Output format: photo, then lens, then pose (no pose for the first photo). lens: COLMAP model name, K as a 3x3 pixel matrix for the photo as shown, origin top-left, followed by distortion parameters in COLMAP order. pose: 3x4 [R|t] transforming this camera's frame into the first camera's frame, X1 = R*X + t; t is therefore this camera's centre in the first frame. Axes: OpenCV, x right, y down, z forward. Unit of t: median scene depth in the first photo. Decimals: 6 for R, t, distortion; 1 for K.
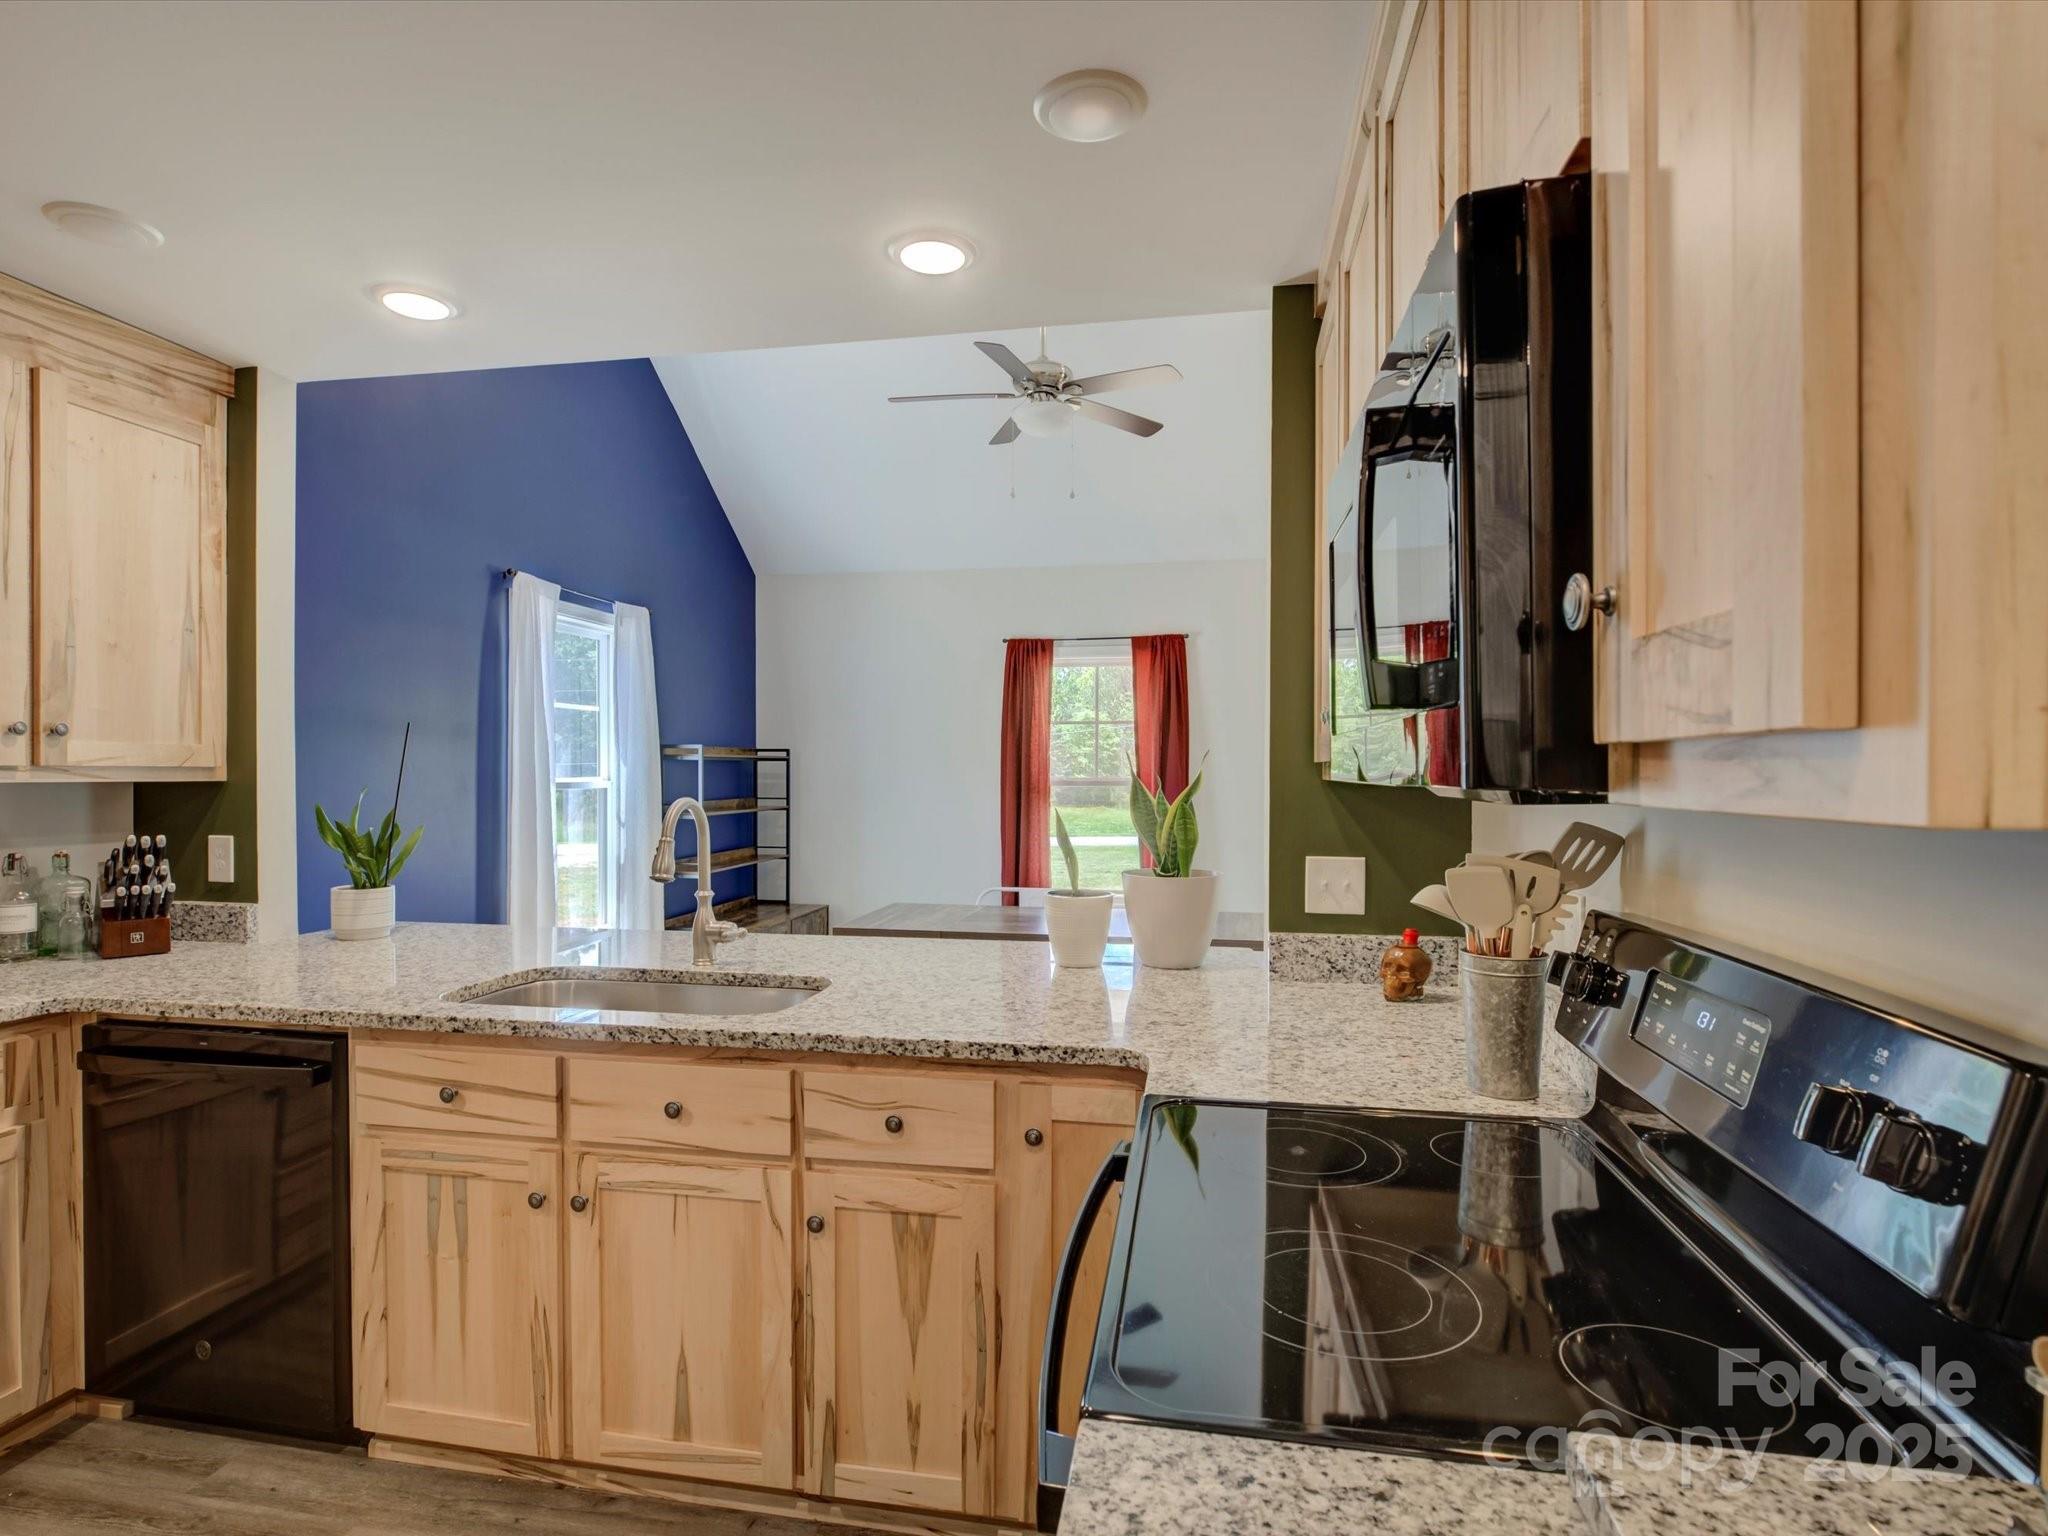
lens RADIAL K [[1069.2, 0, 1016.7], [0, 1069.2, 783.2], [0, 0, 1]] dist [-0.001888, -0.000343]
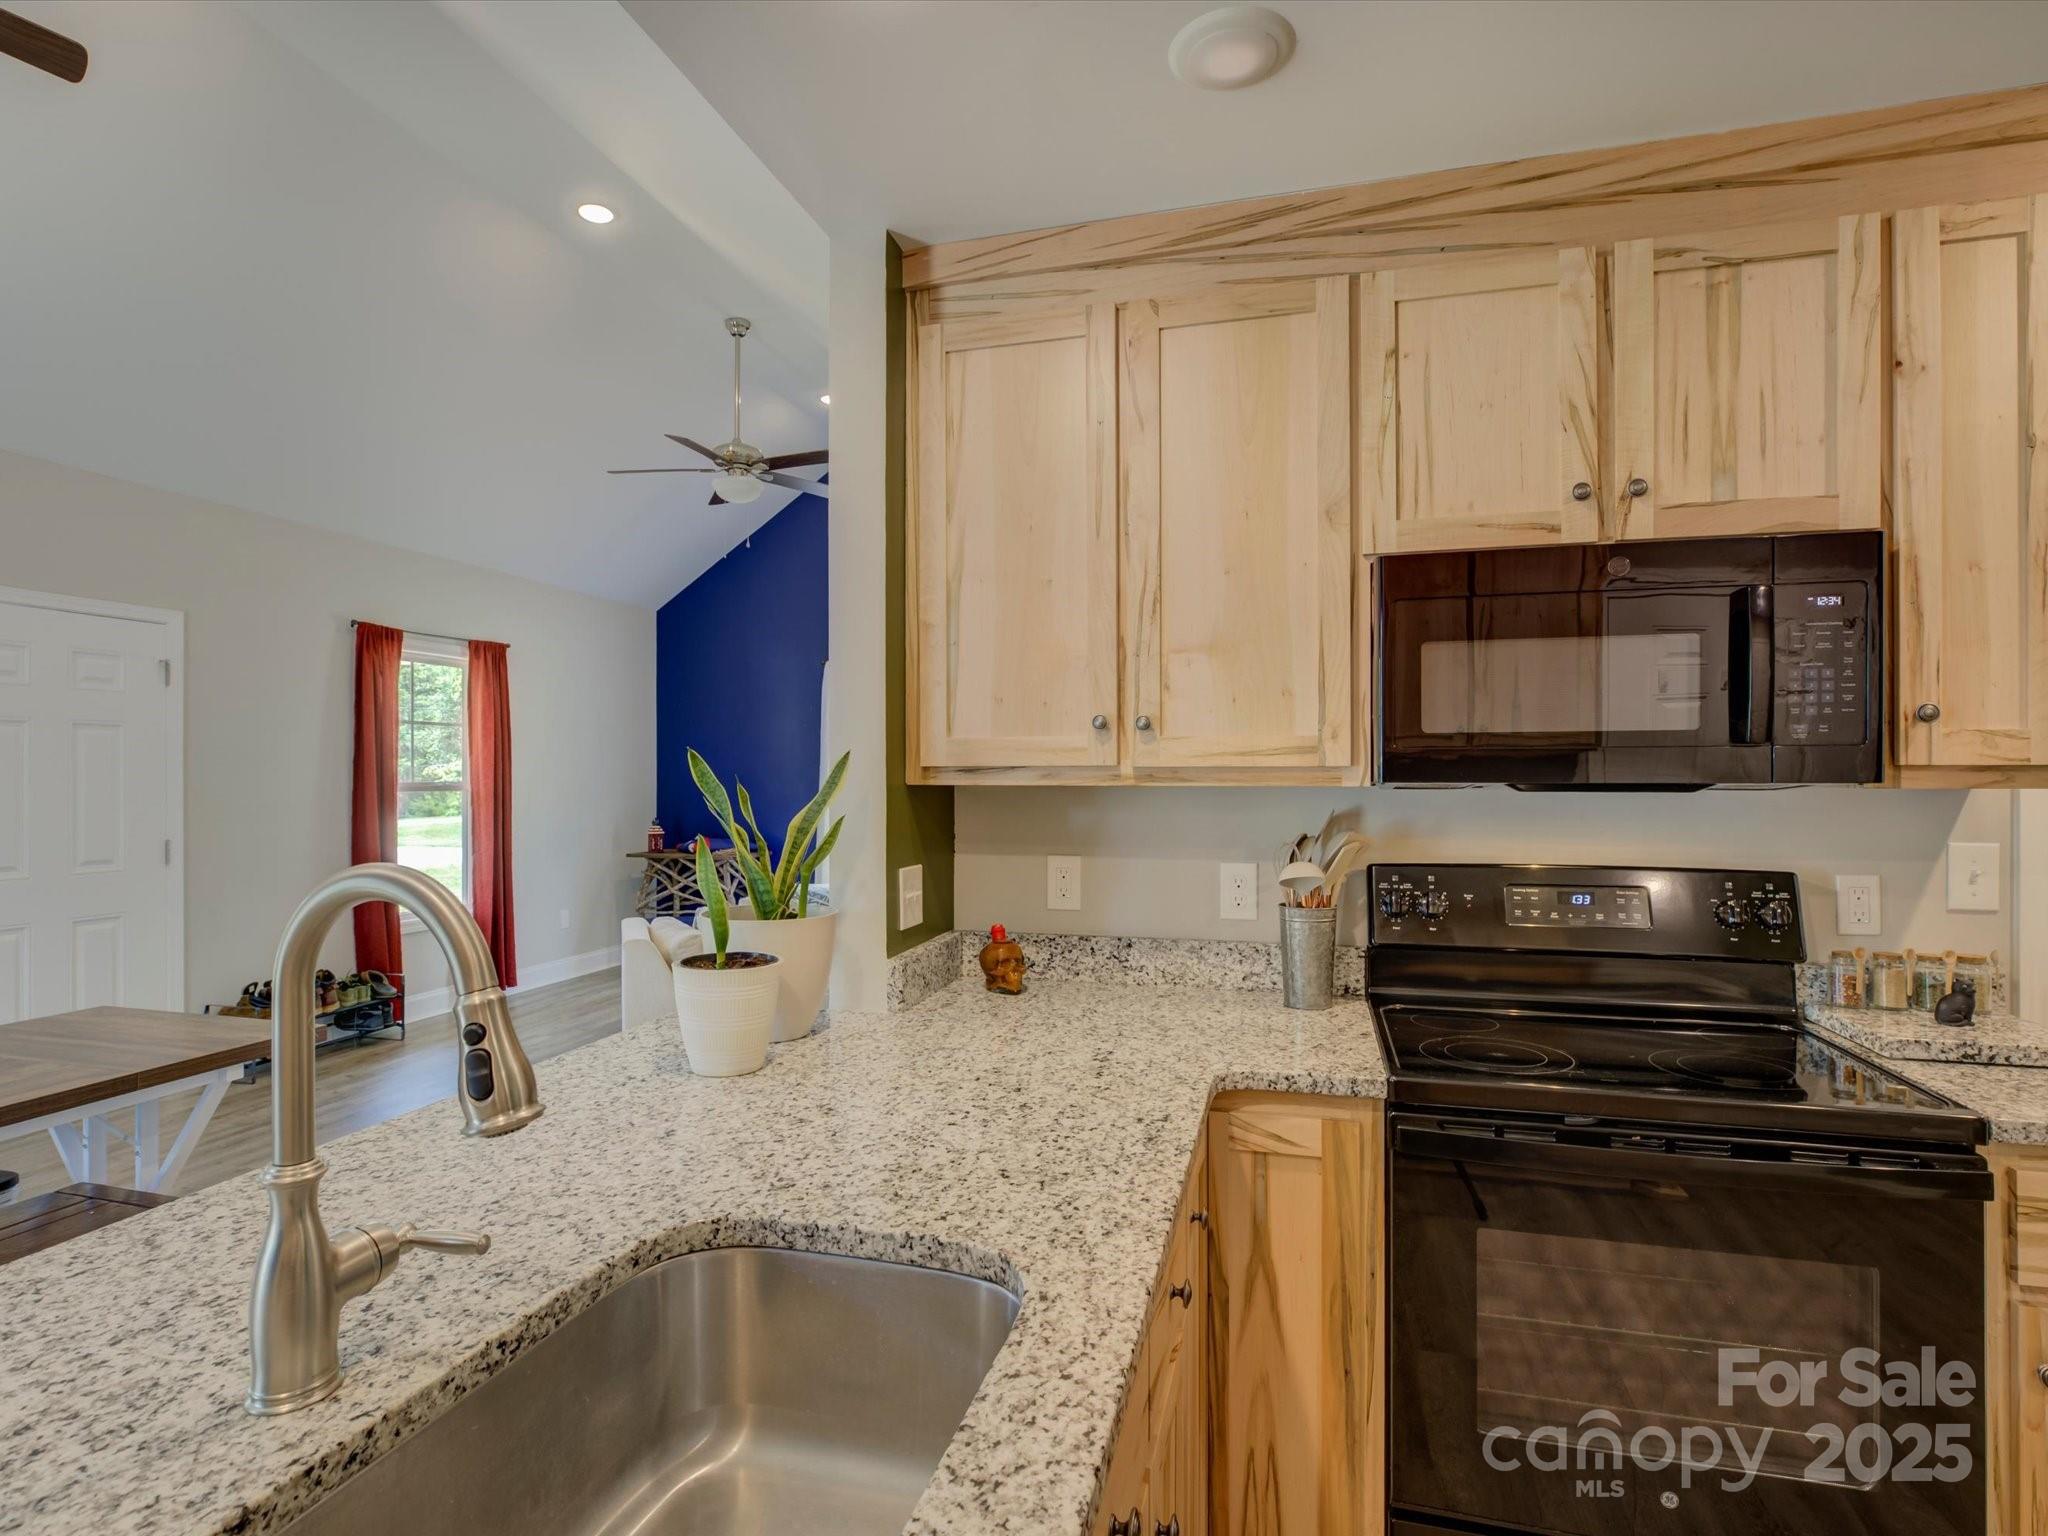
lens RADIAL K [[1073.3, 0, 1014.6], [0, 1073.3, 771.2], [0, 0, 1]] dist [-0.006384, -0.000071]
pose [[0.092812, 0.002517, 0.995680, -0.729241], [0.012322, 0.999917, -0.003677, -0.011829], [-0.995607, 0.012610, 0.092773, 0.941257]]
